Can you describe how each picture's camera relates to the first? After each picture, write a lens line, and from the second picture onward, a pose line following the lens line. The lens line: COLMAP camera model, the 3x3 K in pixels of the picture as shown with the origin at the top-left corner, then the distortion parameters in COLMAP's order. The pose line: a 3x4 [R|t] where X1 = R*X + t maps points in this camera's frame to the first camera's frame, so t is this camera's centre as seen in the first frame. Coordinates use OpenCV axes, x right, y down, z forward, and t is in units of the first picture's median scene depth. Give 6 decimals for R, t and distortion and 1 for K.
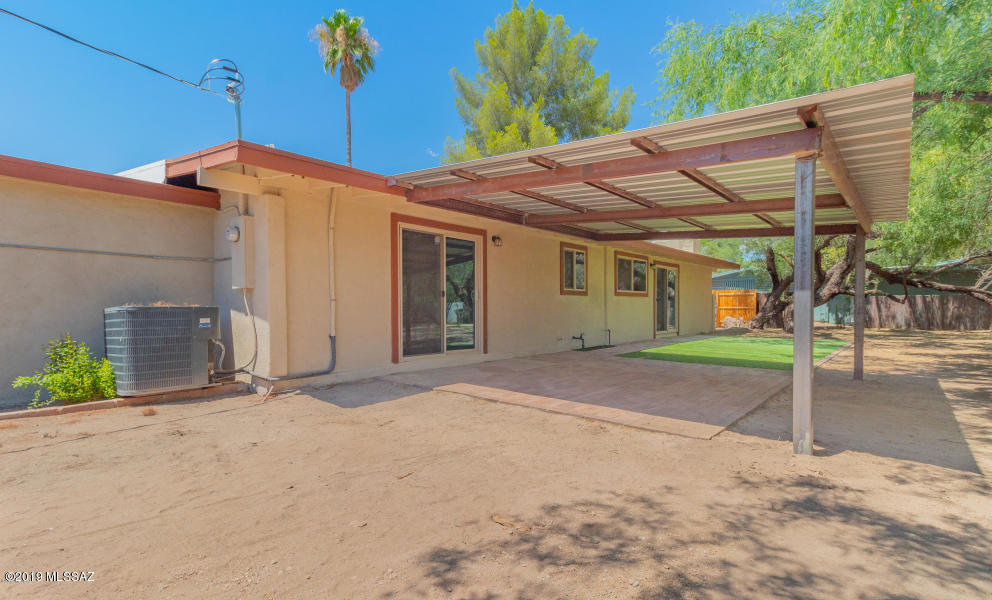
lens RADIAL K [[431.5, 0, 496.7], [0, 431.5, 324.3], [0, 0, 1]] dist [0.001122, 0.000205]
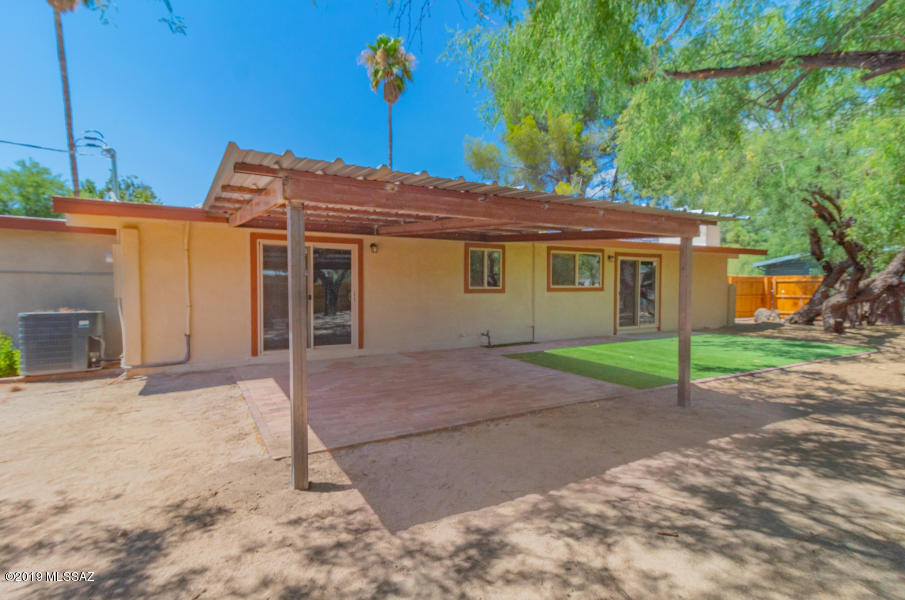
lens RADIAL K [[407.6, 0, 452.5], [0, 407.6, 300.0], [0, 0, 1]] dist [0.024317, -0.000321]
pose [[0.950503, 0.014777, -0.310365, 0.415254], [-0.016648, 0.999856, -0.003380, -0.046640], [0.310270, 0.008379, 0.950611, 0.049759]]
